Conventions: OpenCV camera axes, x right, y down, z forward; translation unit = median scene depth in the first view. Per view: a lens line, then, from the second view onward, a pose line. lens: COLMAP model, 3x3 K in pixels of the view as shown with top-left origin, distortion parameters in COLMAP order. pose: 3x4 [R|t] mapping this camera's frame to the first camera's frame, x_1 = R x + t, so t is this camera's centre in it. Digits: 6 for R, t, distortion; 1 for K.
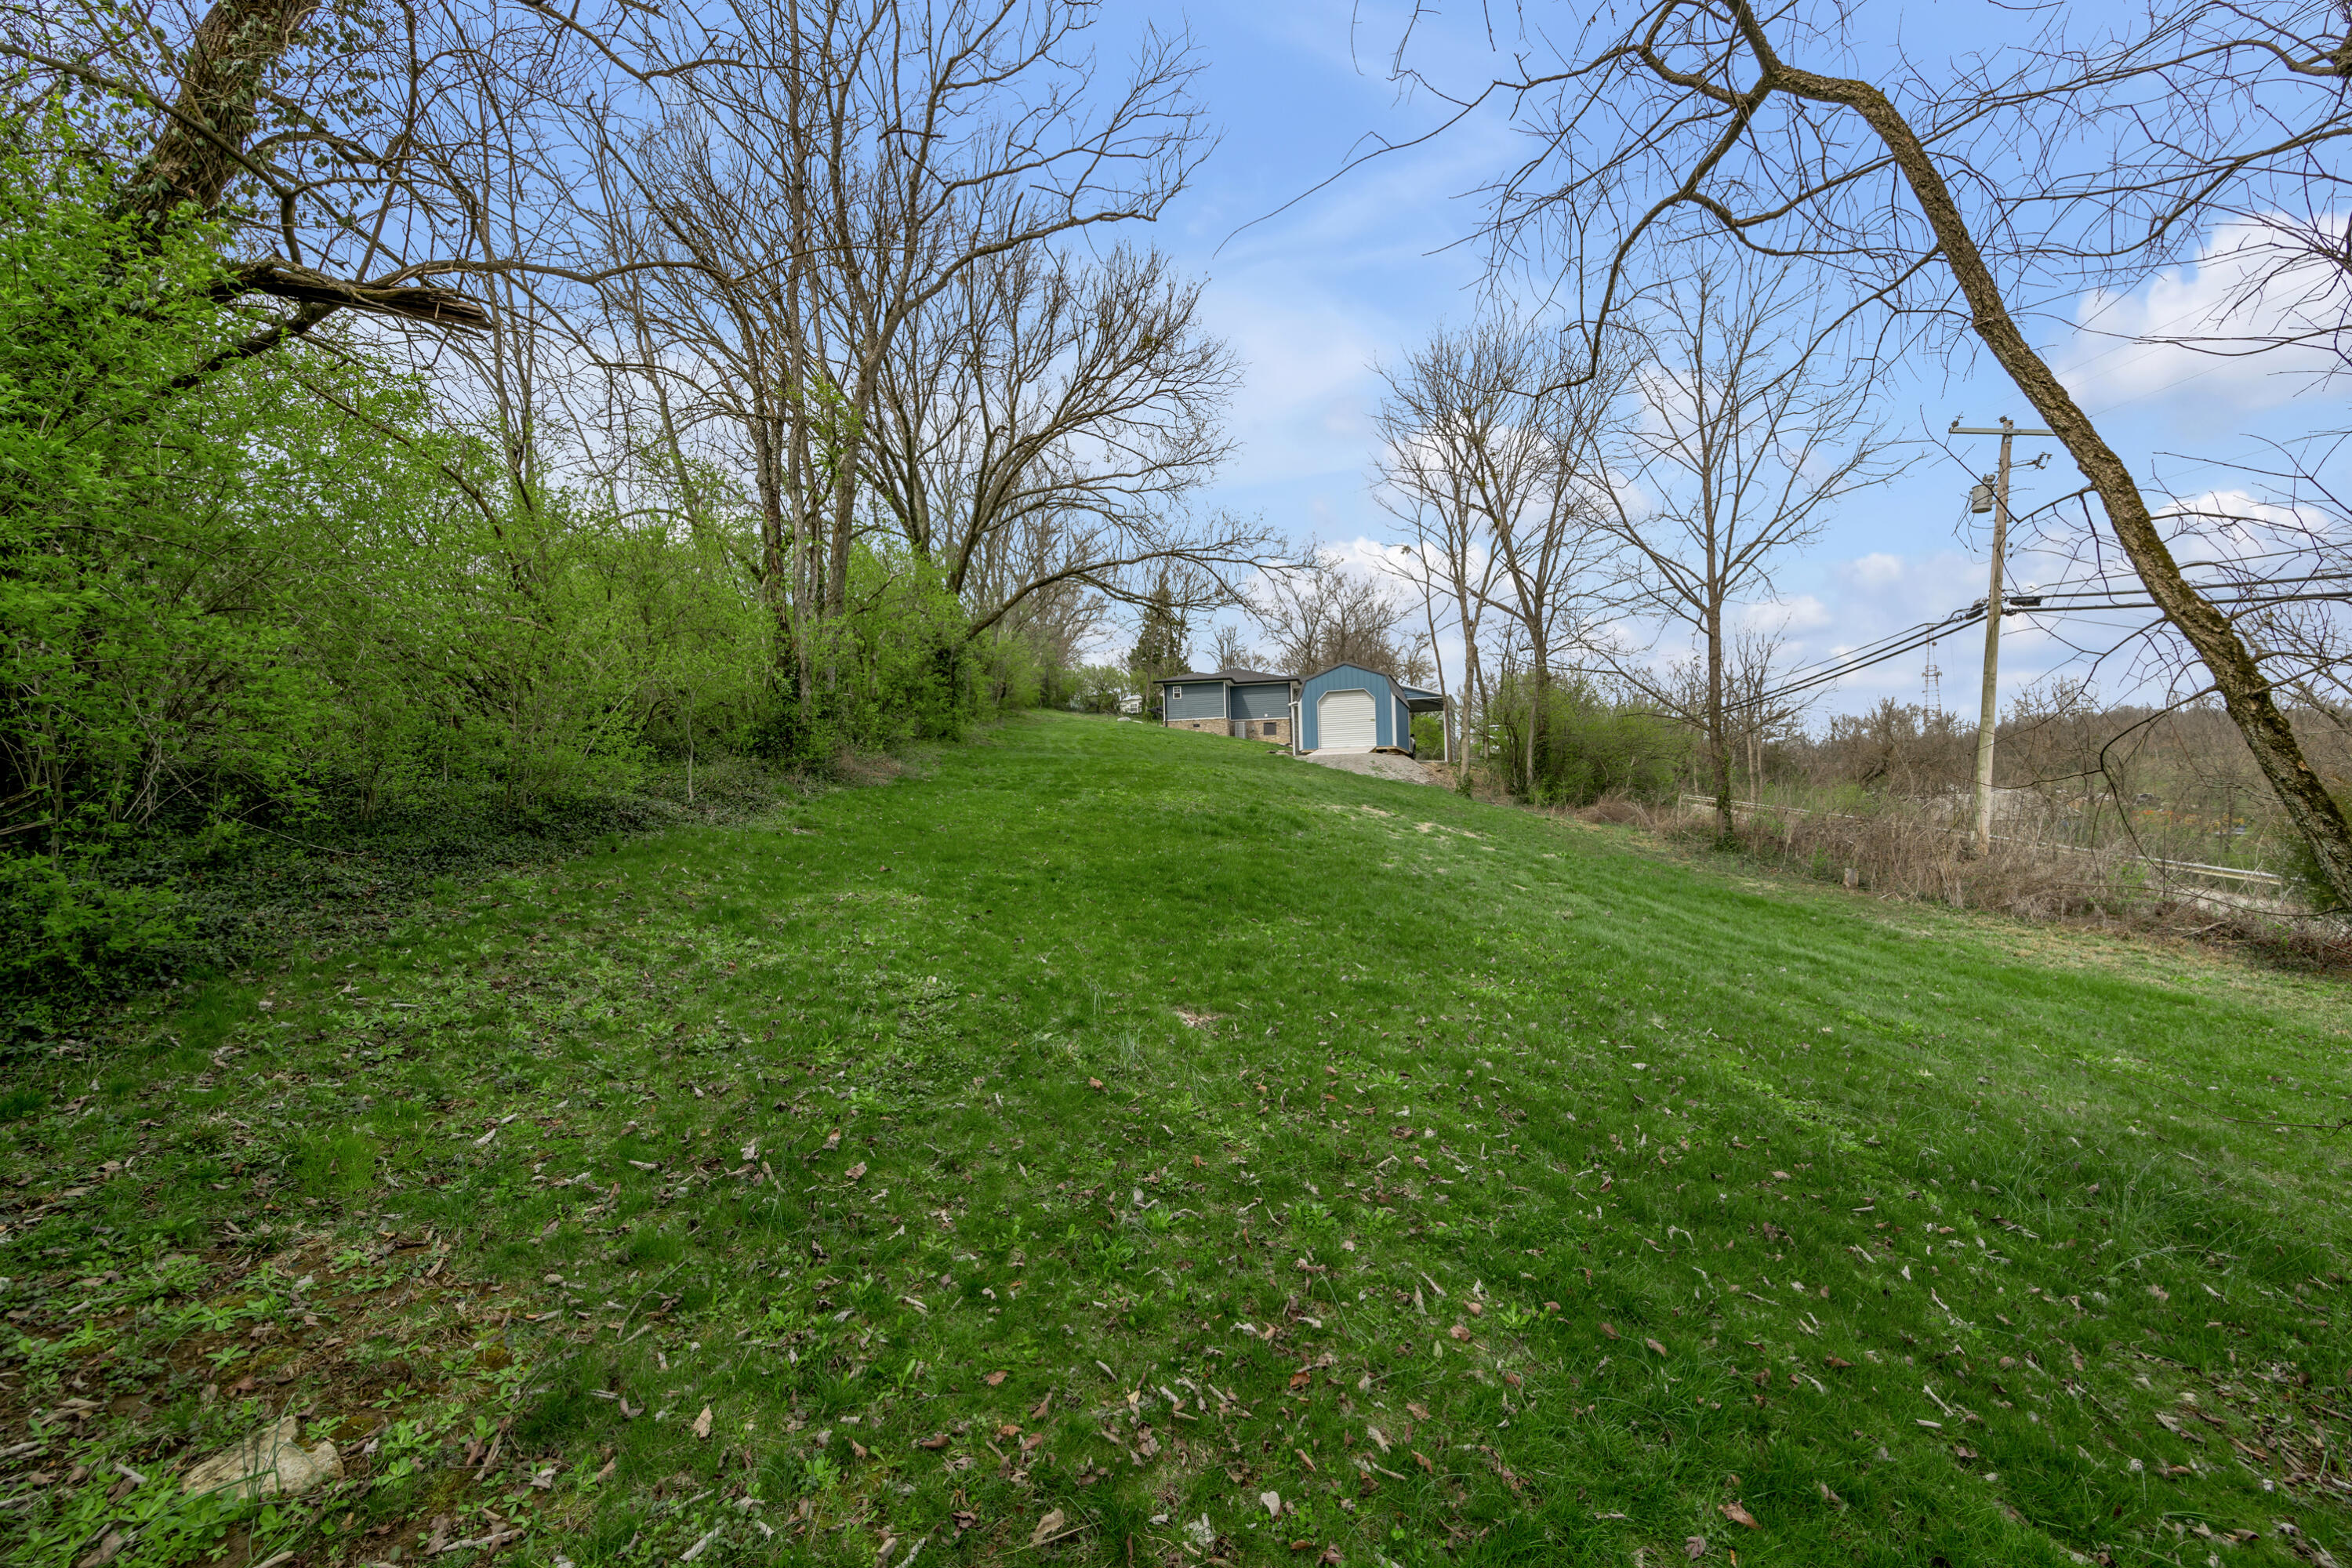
lens RADIAL K [[925.1, 0, 1176.0], [0, 925.1, 784.0], [0, 0, 1]] dist [-0.003286, -0.000286]
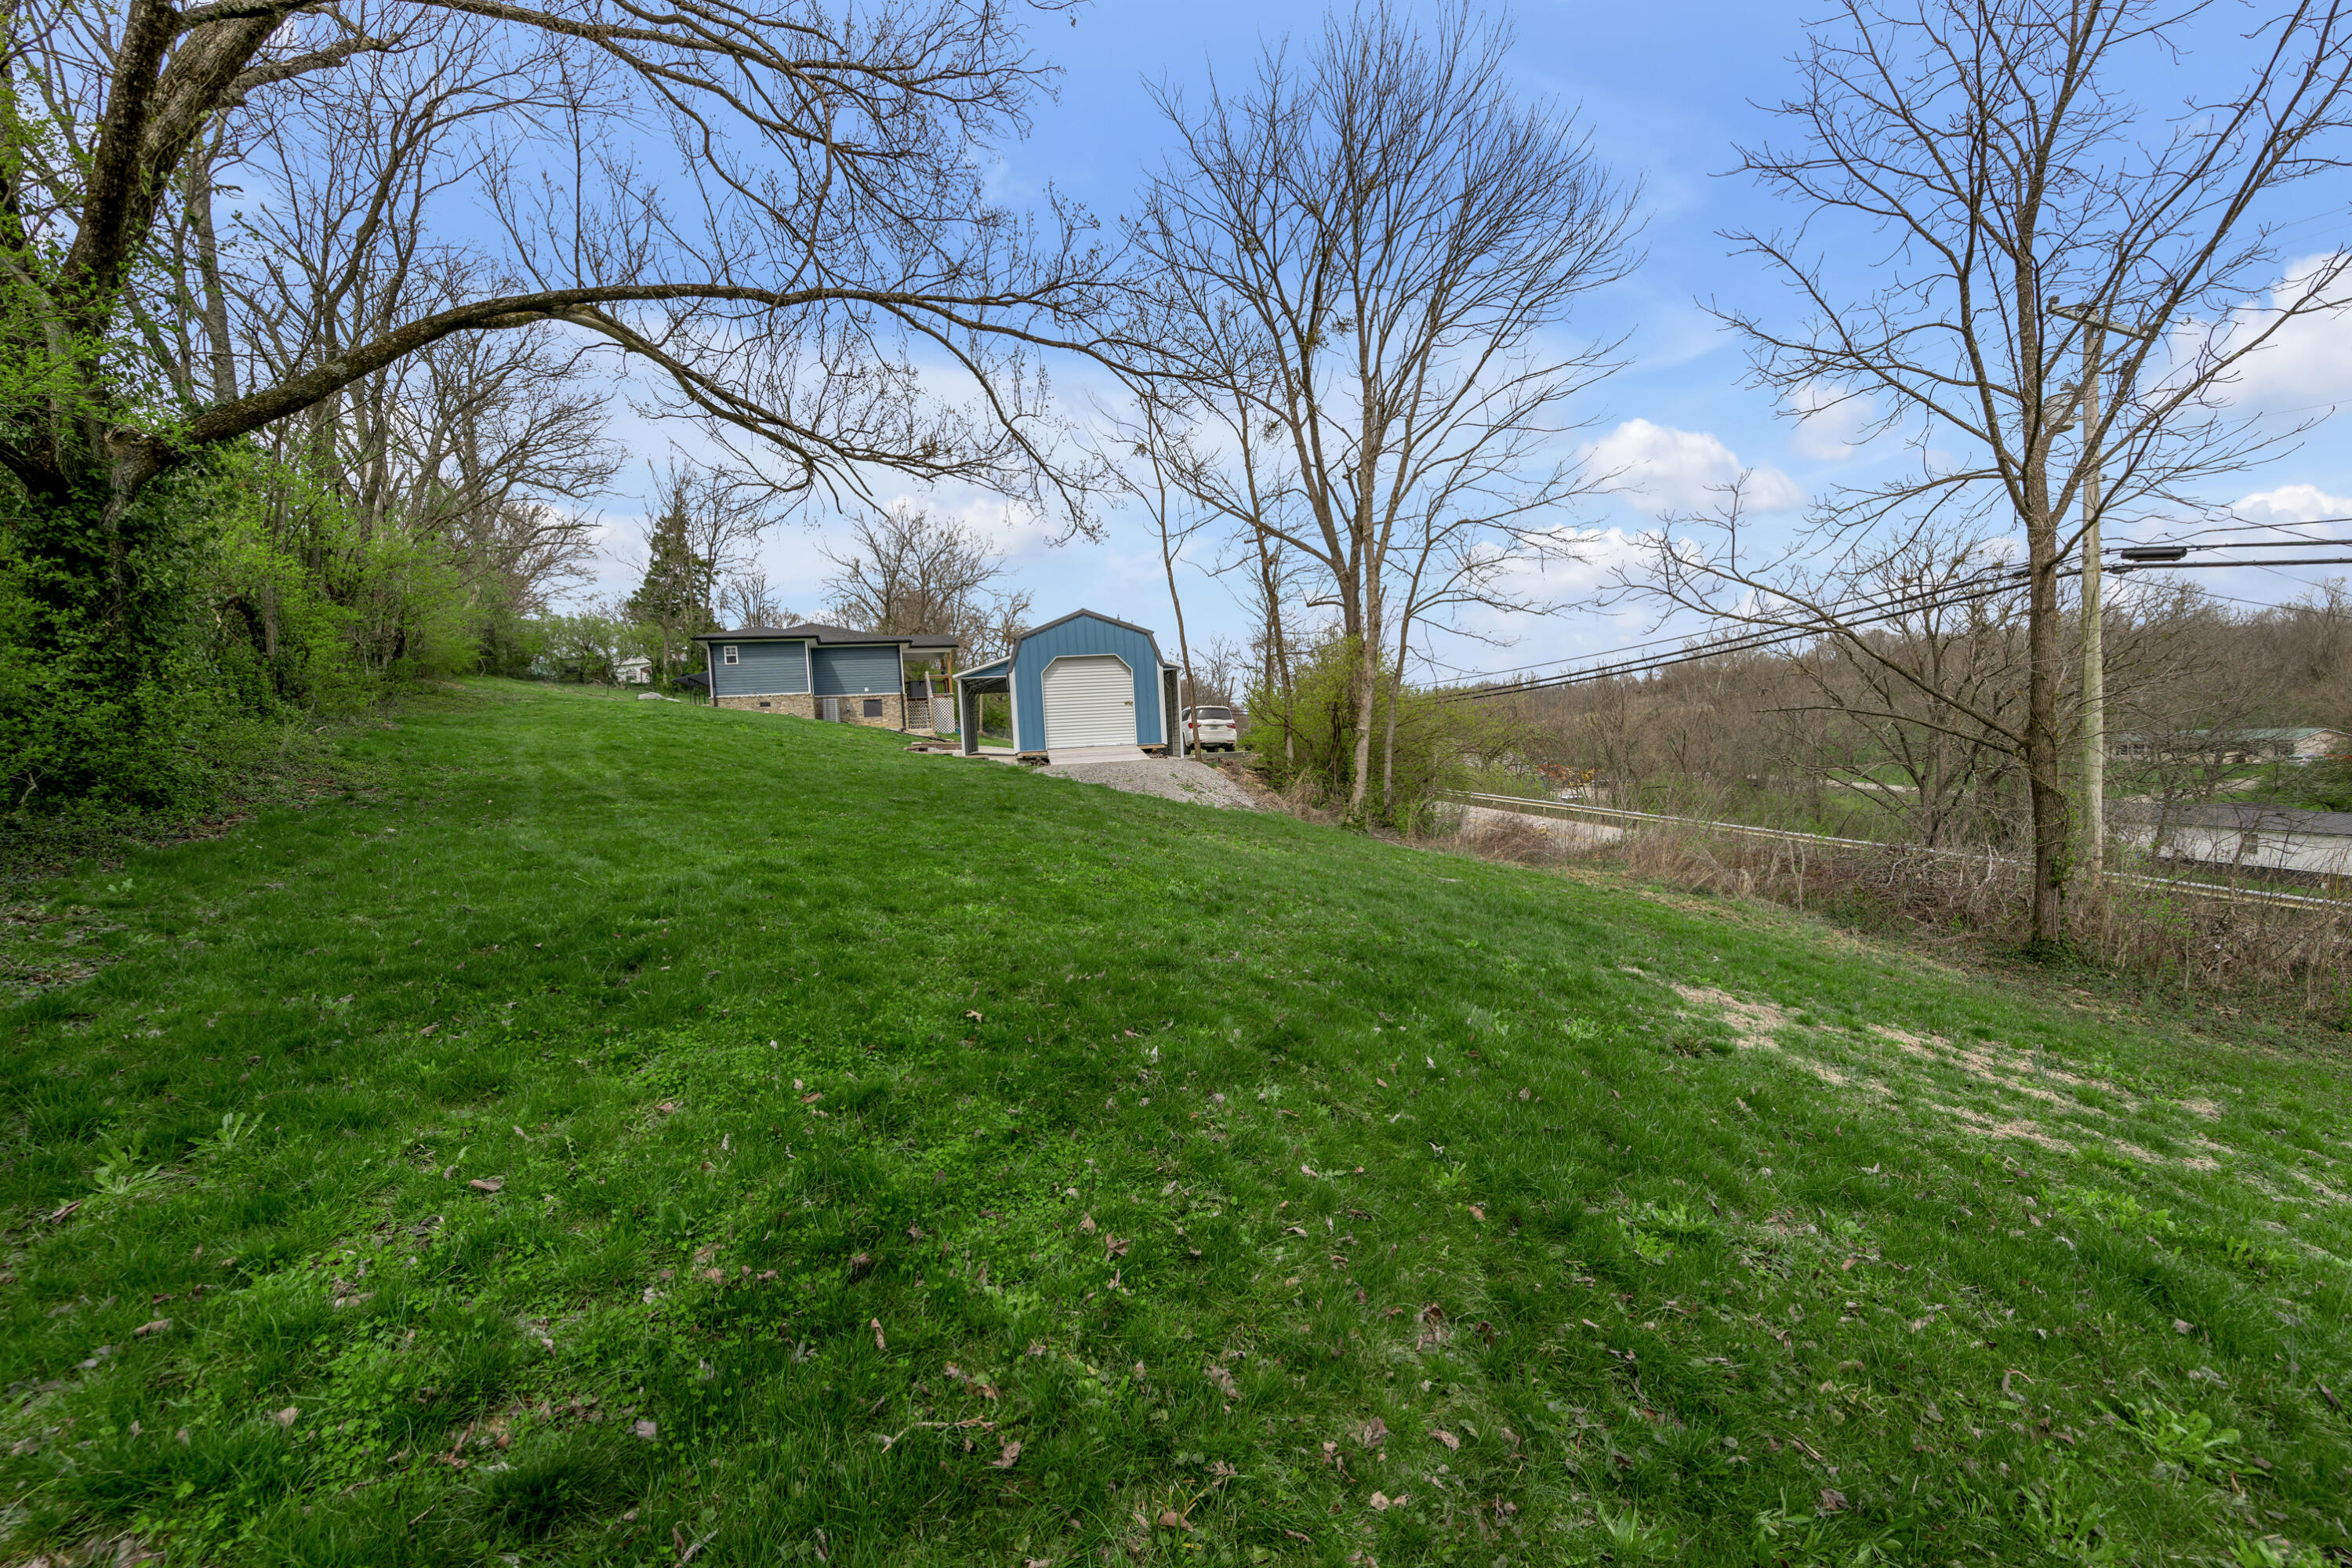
lens RADIAL K [[925.1, 0, 1176.0], [0, 925.1, 784.0], [0, 0, 1]] dist [-0.003286, -0.000286]
pose [[0.877979, -0.042332, 0.476824, -0.060371], [0.027016, 0.998876, 0.038935, -0.034488], [-0.477936, -0.021302, 0.878136, 0.383356]]
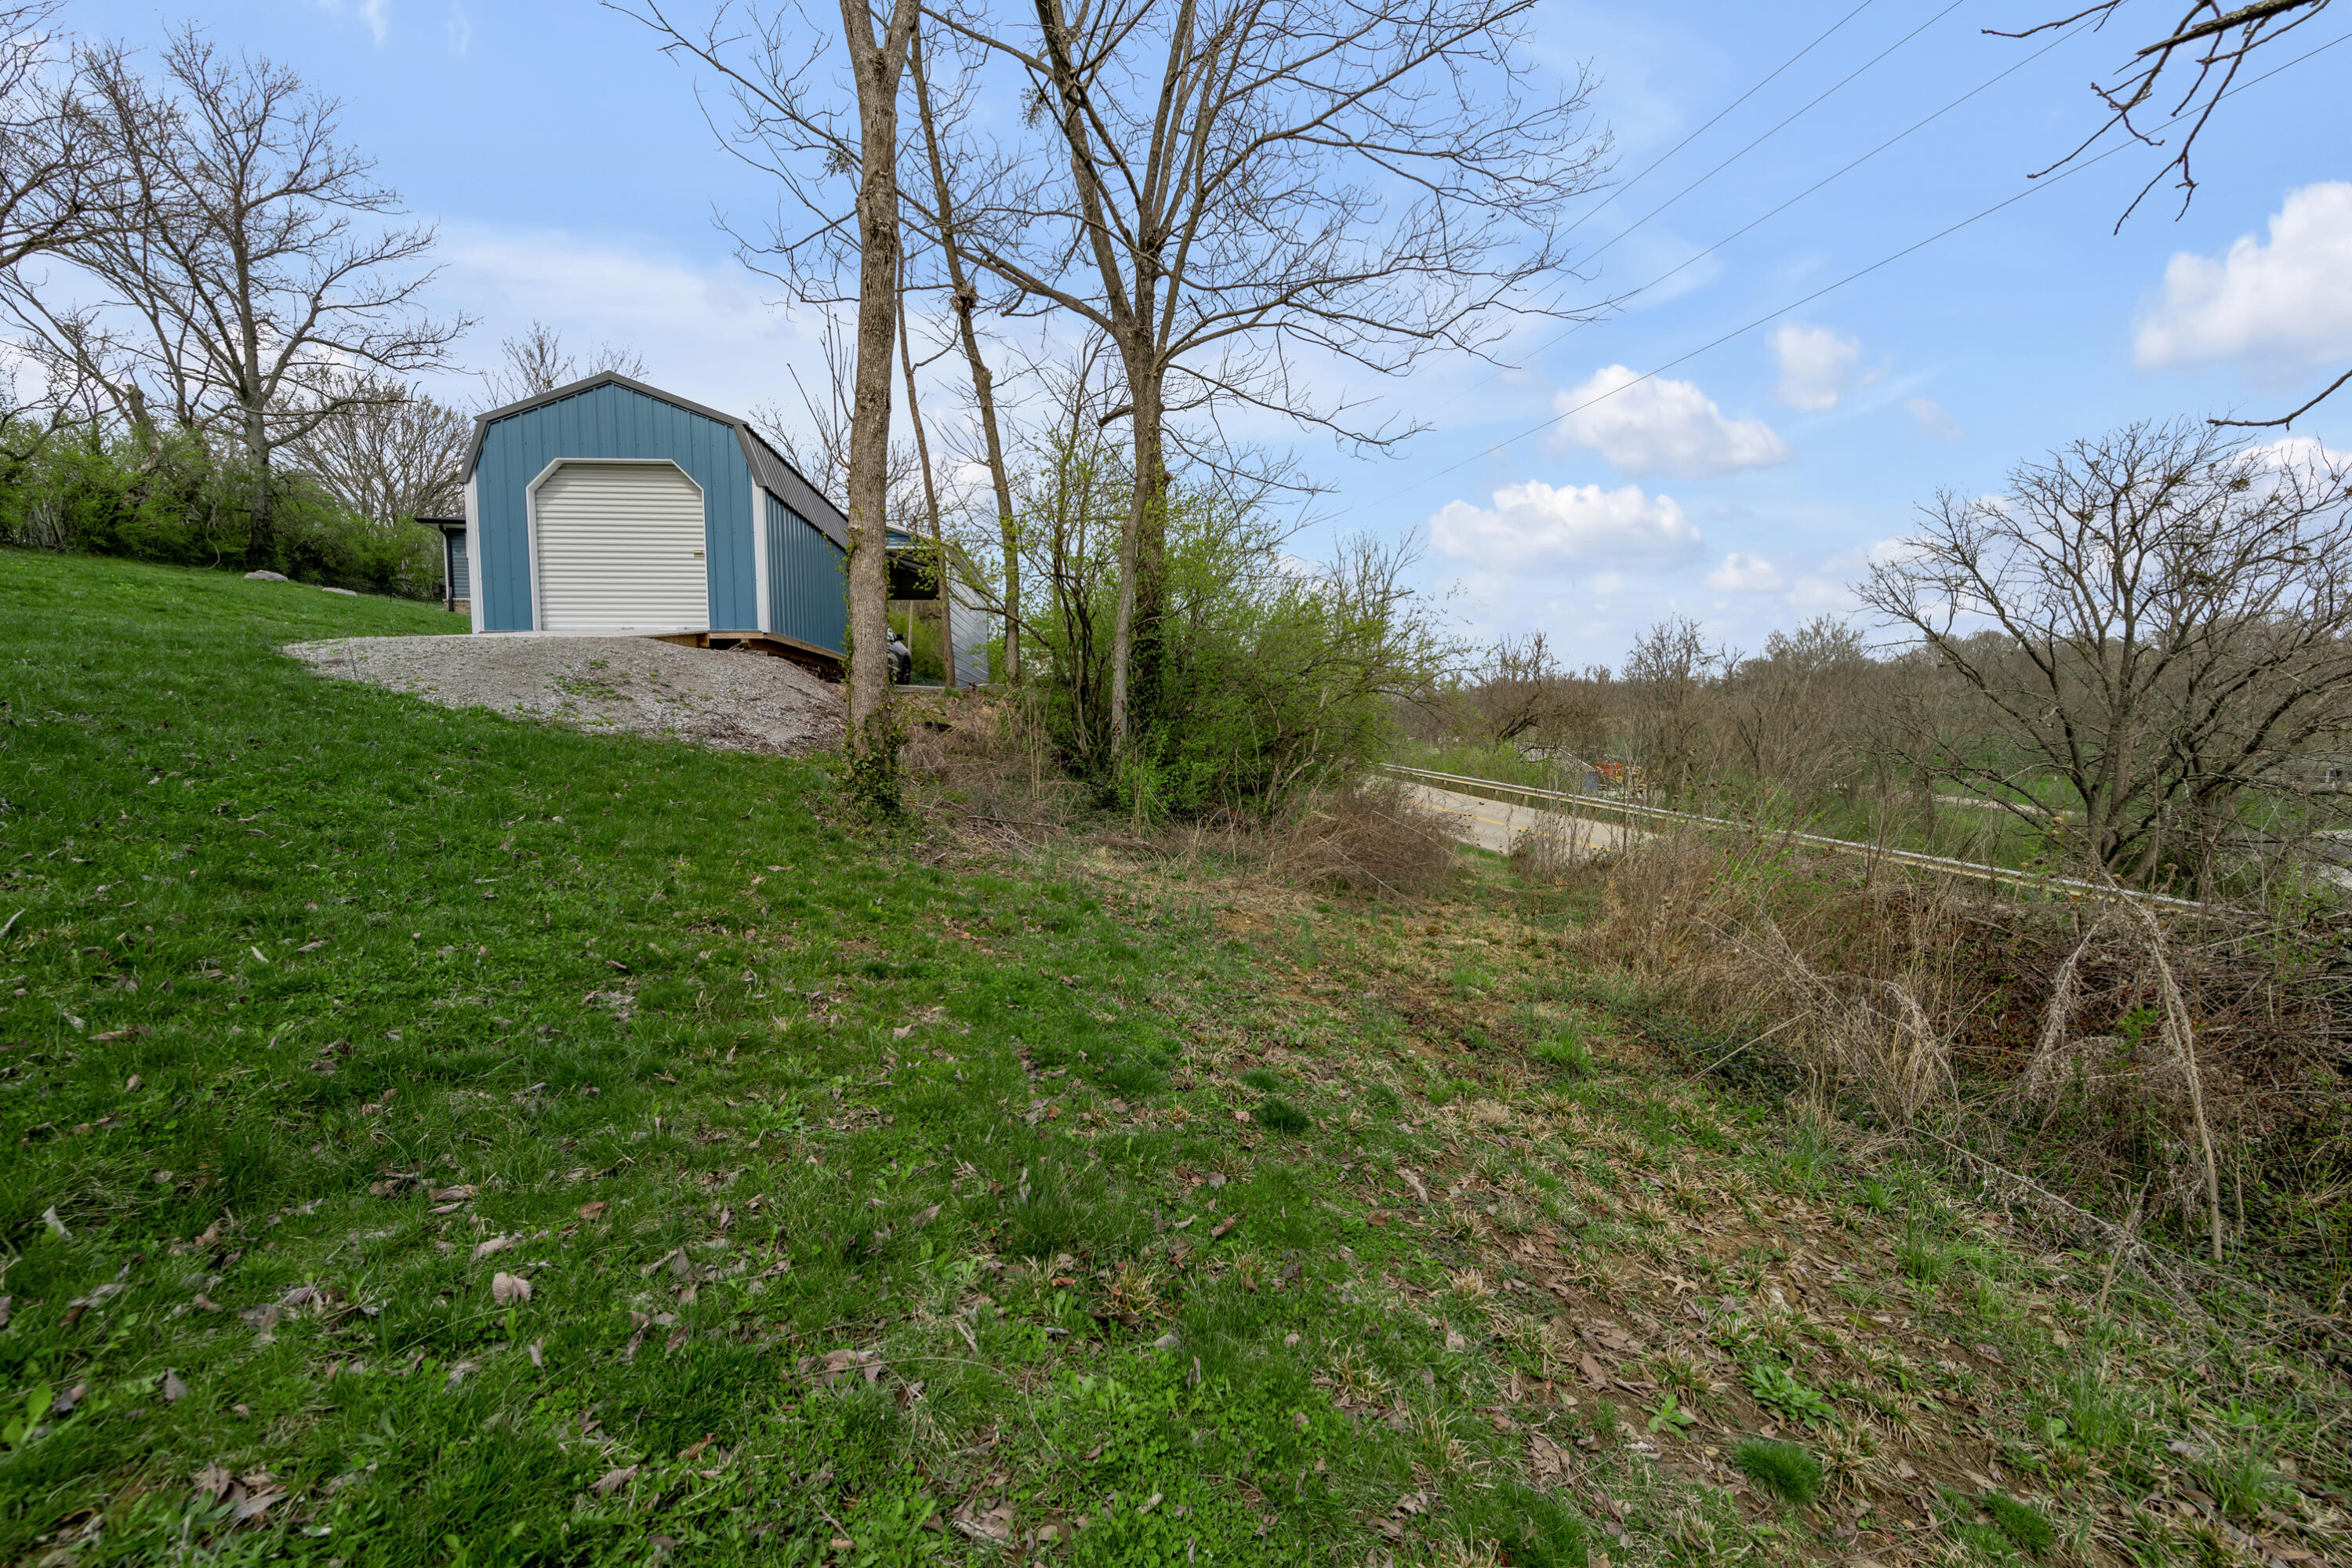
lens RADIAL K [[925.1, 0, 1176.0], [0, 925.1, 784.0], [0, 0, 1]] dist [-0.003286, -0.000286]
pose [[0.906478, -0.005244, 0.422220, 0.206845], [-0.018556, 0.998462, 0.052240, -0.003509], [-0.421845, -0.055190, 0.904987, 0.547565]]
